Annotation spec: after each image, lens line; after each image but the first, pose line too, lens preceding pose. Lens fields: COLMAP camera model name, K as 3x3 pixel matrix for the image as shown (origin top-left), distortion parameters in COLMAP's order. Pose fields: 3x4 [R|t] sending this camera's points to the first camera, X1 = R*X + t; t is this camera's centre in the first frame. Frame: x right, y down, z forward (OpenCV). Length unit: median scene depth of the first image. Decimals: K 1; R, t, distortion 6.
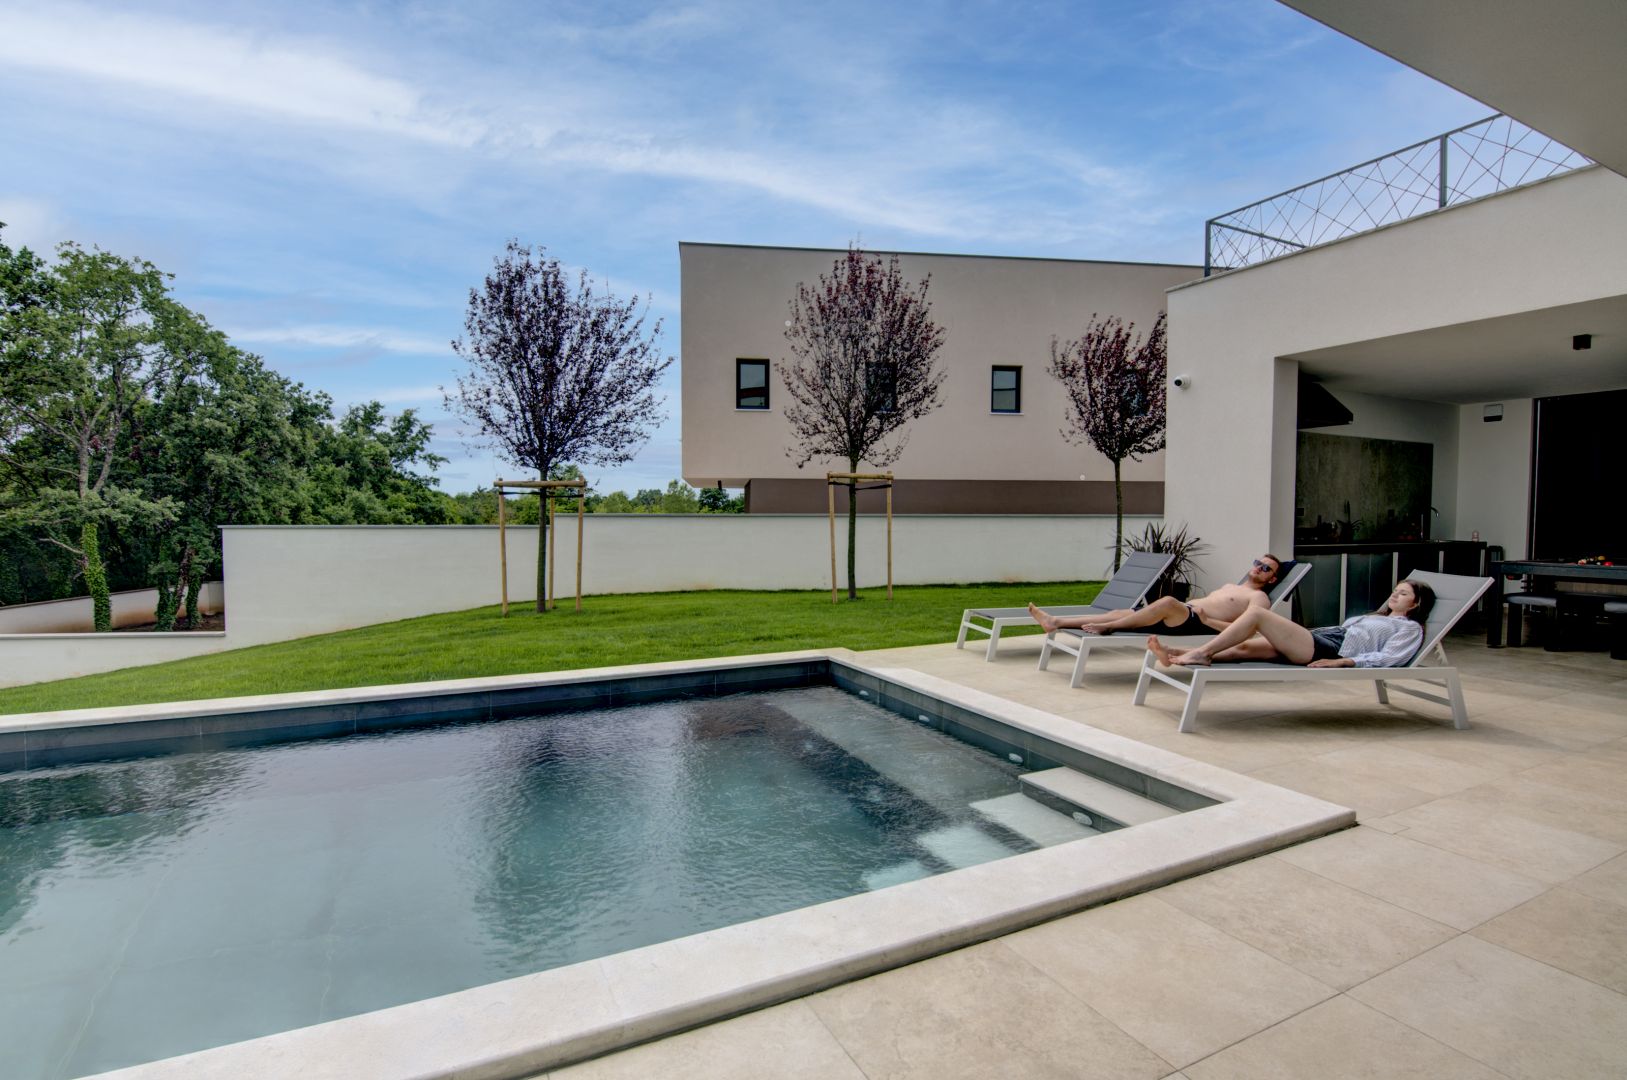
lens RADIAL K [[781.8, 0, 822.1], [0, 781.8, 553.5], [0, 0, 1]] dist [-0.001598, -0.015518]
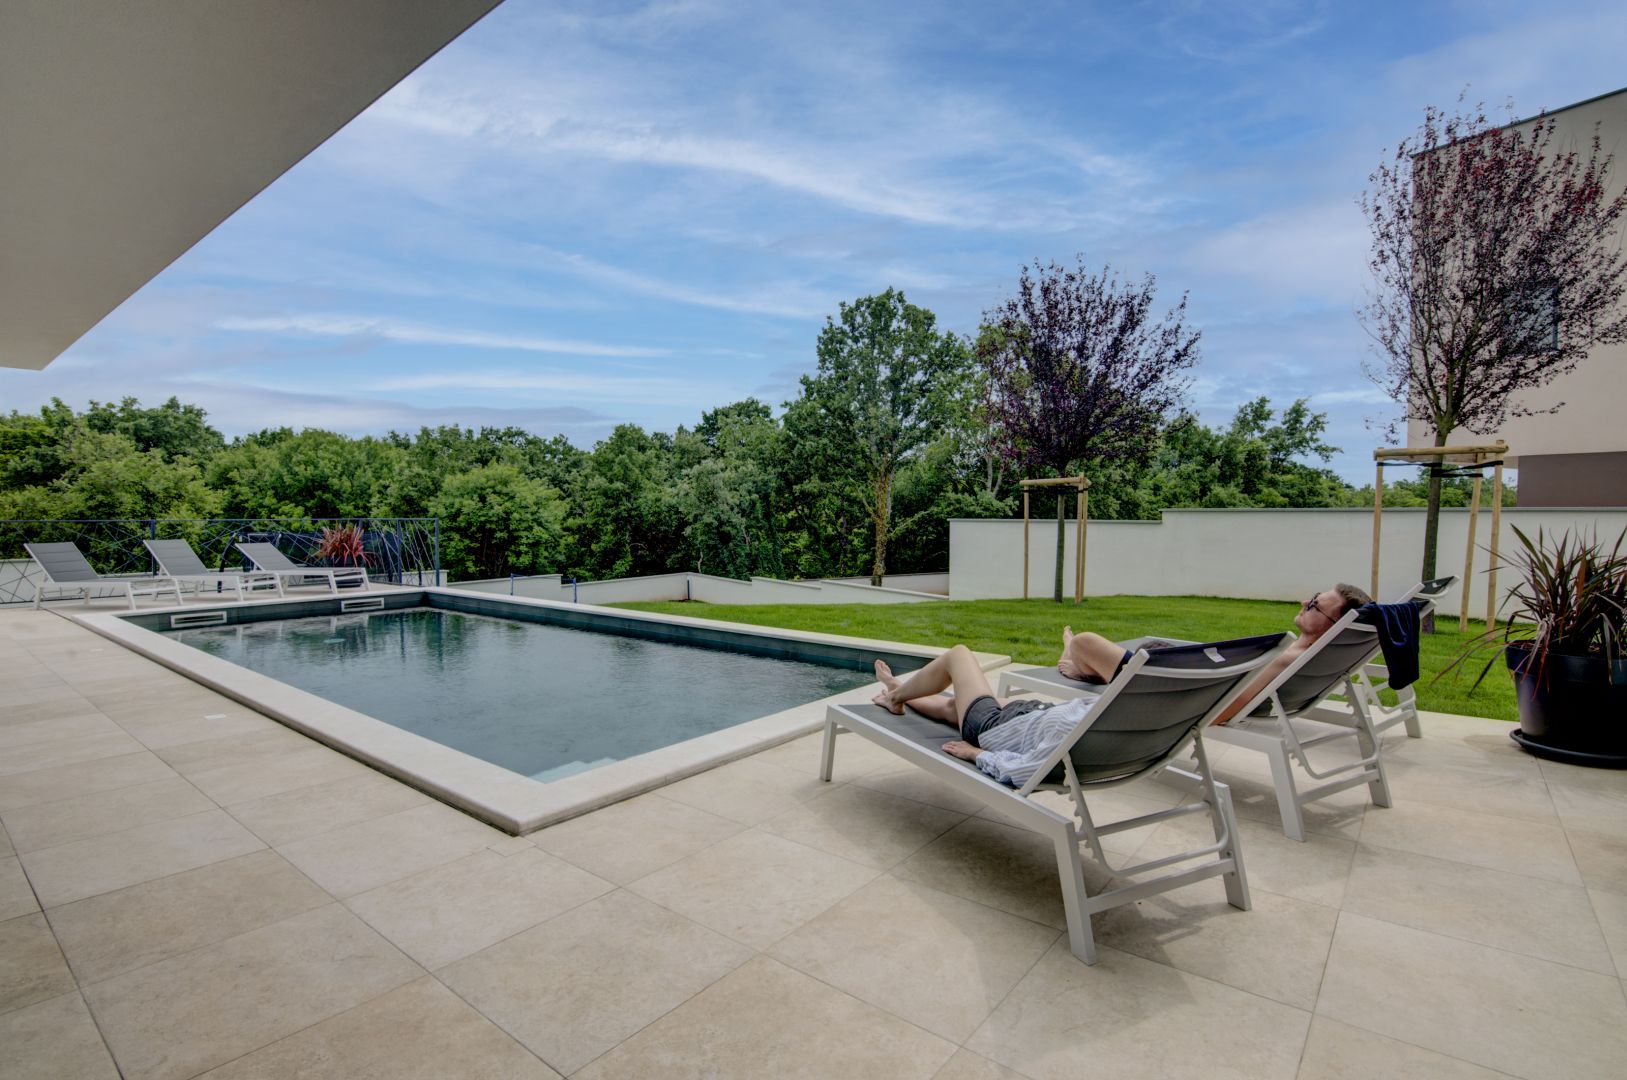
lens RADIAL K [[781.8, 0, 822.1], [0, 781.8, 553.5], [0, 0, 1]] dist [-0.001598, -0.015518]
pose [[0.417465, 0.045522, -0.907552, 0.385991], [-0.038752, 0.998728, 0.032270, -0.010453], [0.907866, 0.021698, 0.418698, 0.210714]]
